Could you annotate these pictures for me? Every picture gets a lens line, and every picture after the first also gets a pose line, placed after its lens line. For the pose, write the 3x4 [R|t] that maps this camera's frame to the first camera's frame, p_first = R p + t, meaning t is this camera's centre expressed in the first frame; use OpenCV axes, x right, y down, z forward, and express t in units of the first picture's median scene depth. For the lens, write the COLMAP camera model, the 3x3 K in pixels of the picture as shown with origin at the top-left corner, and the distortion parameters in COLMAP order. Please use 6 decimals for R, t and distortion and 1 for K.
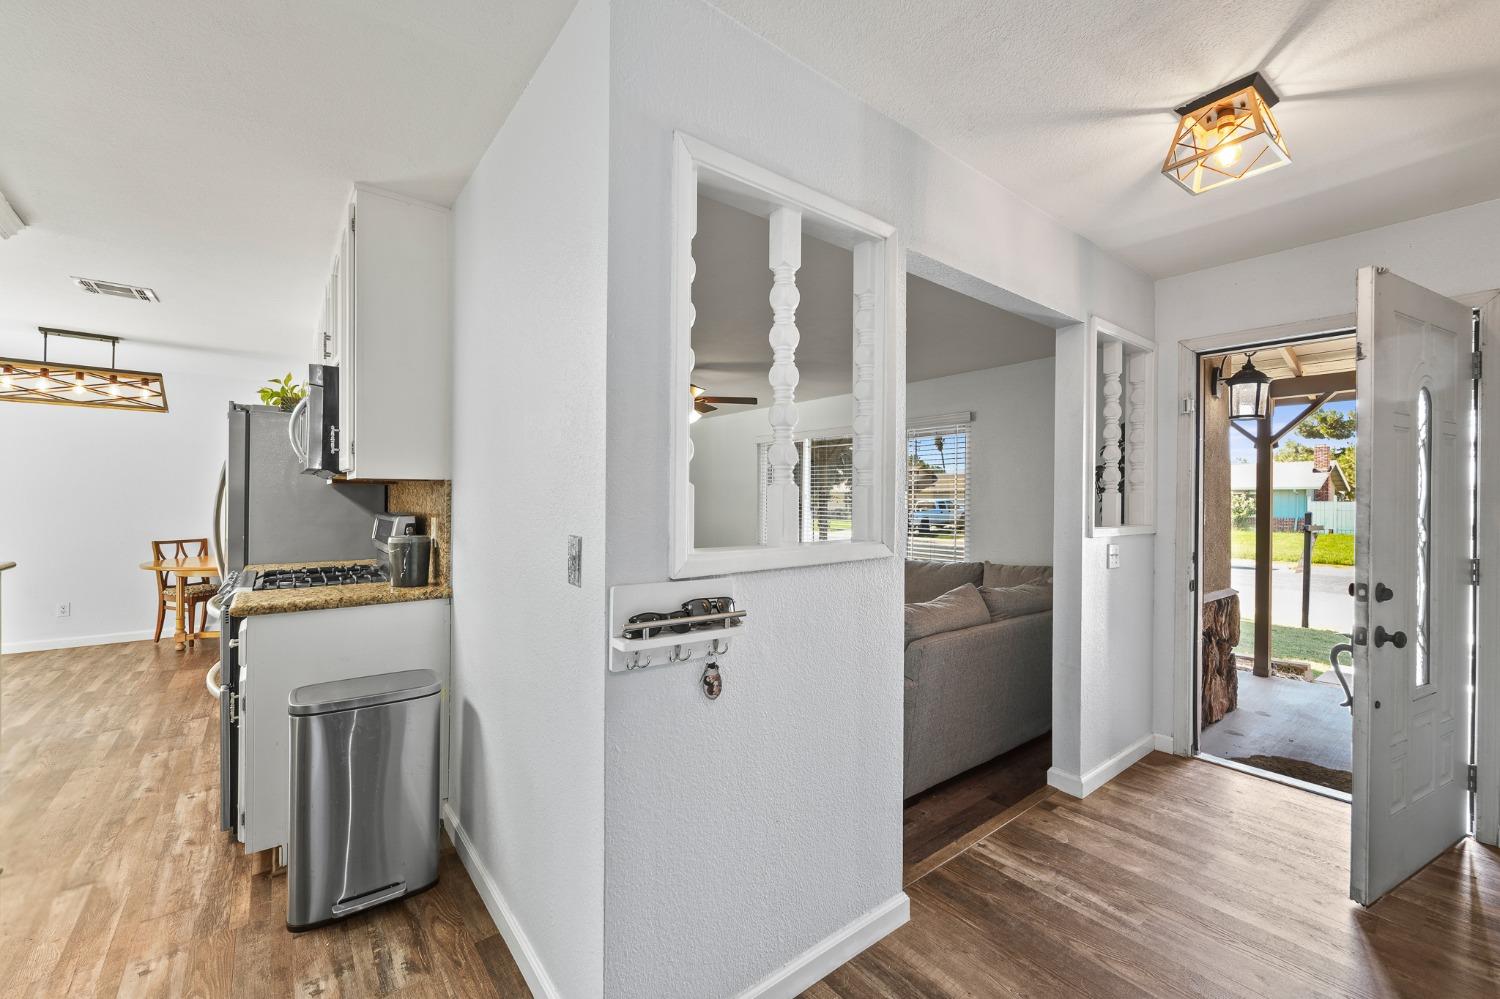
lens RADIAL K [[607.4, 0, 758.3], [0, 607.4, 497.5], [0, 0, 1]] dist [0.002019, -0.000659]
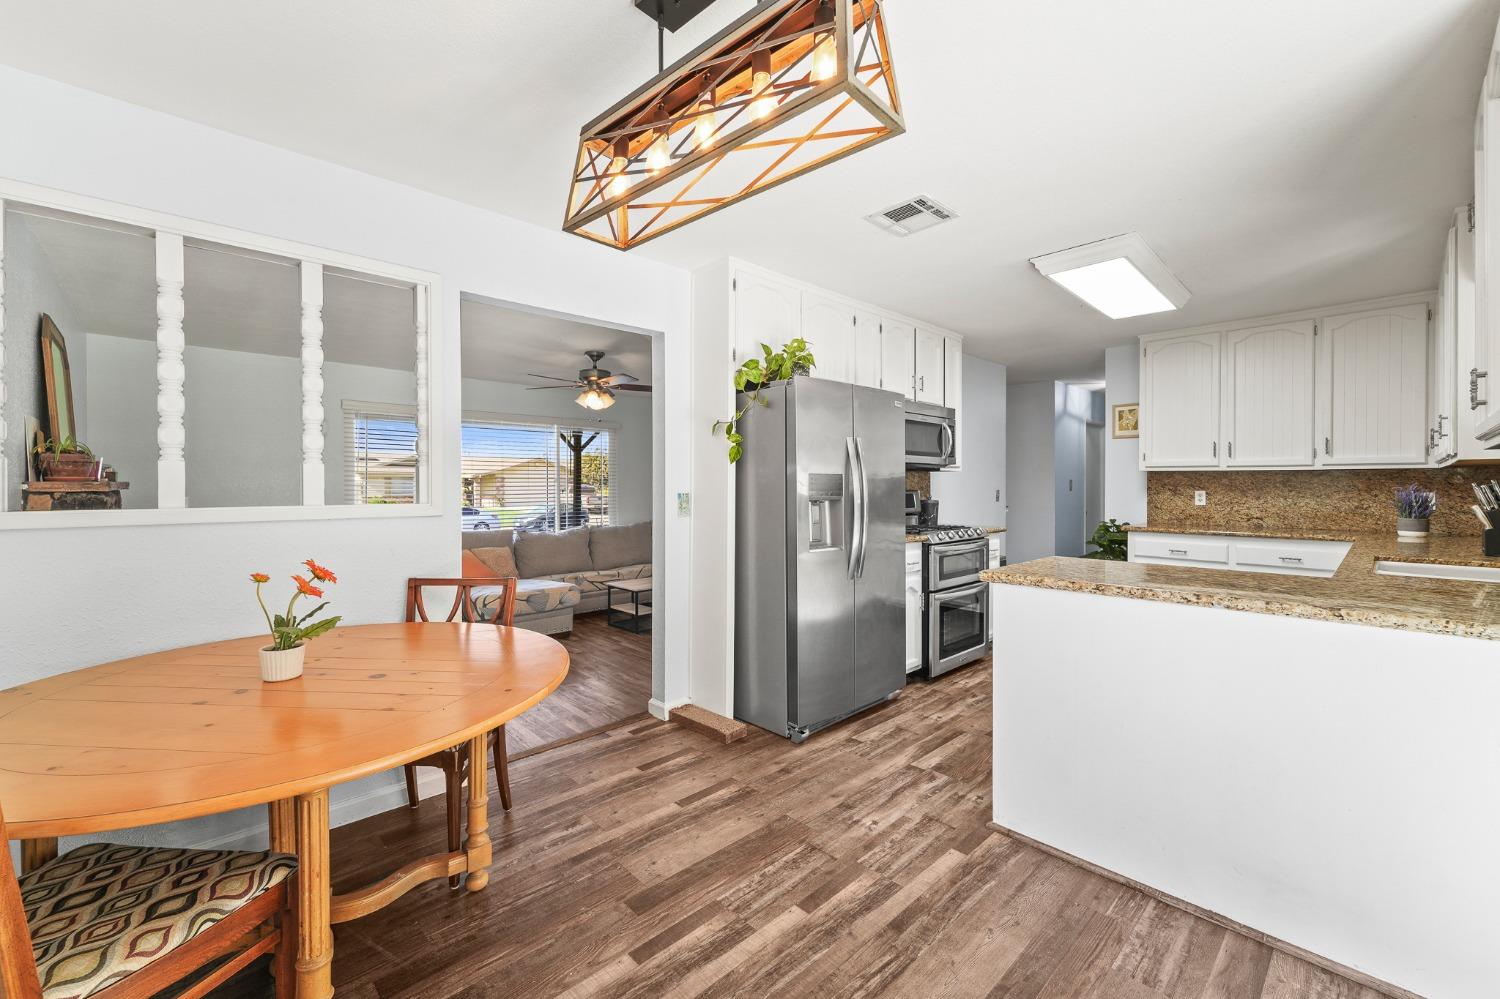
lens RADIAL K [[656.2, 0, 722.0], [0, 656.2, 488.5], [0, 0, 1]] dist [-0.002891, 0.001489]
pose [[-0.077182, -0.010200, 0.996965, -1.399931], [-0.000149, 0.999948, 0.010218, 0.004786], [-0.997017, 0.000640, -0.077180, 0.974292]]
